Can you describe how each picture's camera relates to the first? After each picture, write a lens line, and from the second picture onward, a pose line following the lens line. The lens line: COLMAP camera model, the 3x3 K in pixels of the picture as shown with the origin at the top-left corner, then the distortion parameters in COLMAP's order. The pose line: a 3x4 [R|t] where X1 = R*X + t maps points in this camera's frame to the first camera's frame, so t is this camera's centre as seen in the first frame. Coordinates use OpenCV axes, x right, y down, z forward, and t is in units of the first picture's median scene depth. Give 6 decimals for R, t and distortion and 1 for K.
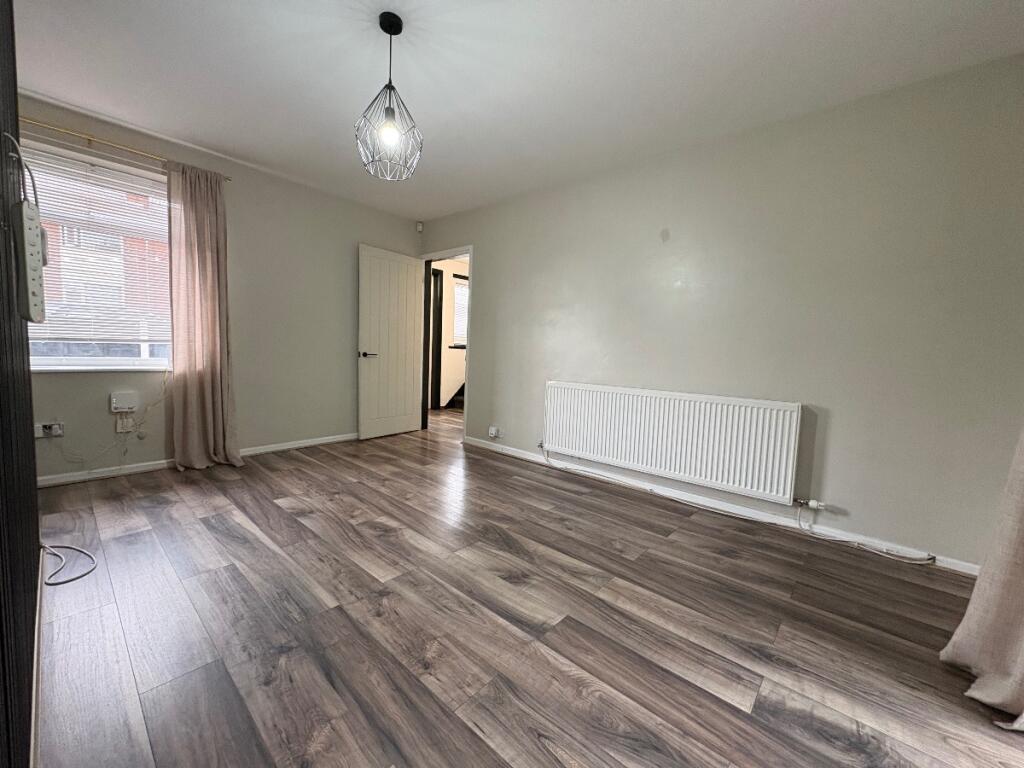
lens RADIAL K [[407.3, 0, 508.9], [0, 407.3, 387.3], [0, 0, 1]] dist [-0.001409, 0.000464]
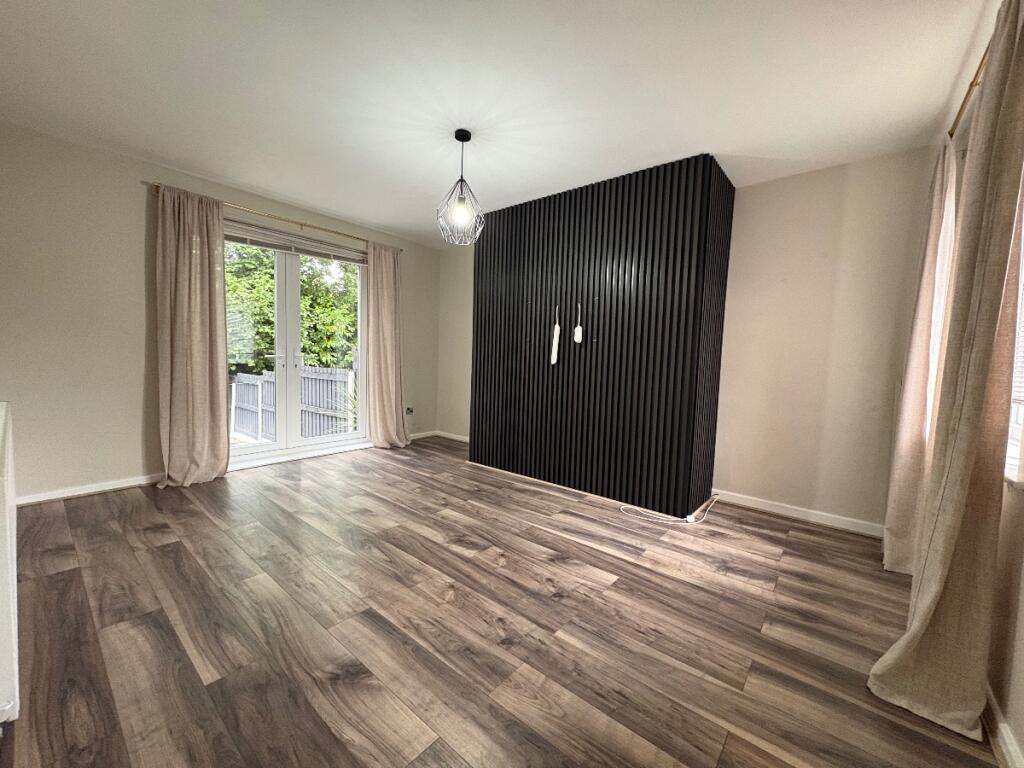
lens RADIAL K [[407.3, 0, 509.9], [0, 407.3, 381.6], [0, 0, 1]] dist [-0.001409, 0.000464]
pose [[-0.996981, -0.068769, -0.036056, -0.388178], [-0.073532, 0.985346, 0.153904, -0.249134], [0.024944, 0.156091, -0.987428, 2.125319]]
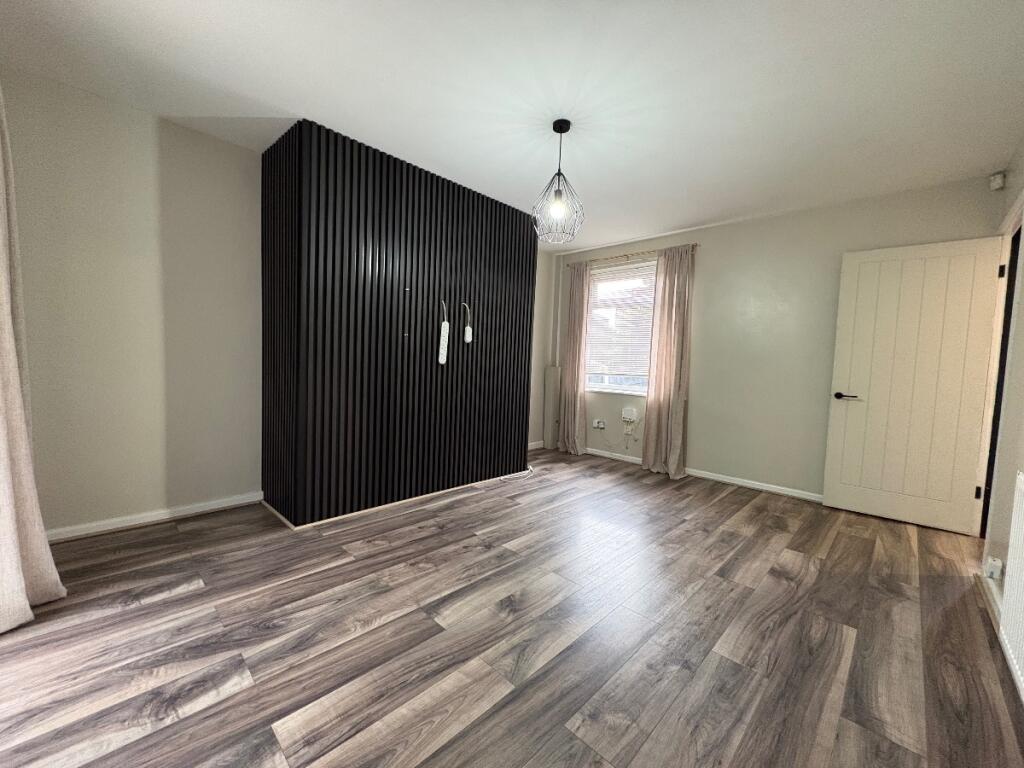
lens RADIAL K [[407.3, 0, 510.9], [0, 407.3, 386.5], [0, 0, 1]] dist [-0.001409, 0.000464]
pose [[-0.043748, 0.022607, -0.998787, 0.864631], [-0.133913, 0.990589, 0.028287, -0.074018], [0.990027, 0.134988, -0.040309, 0.843710]]
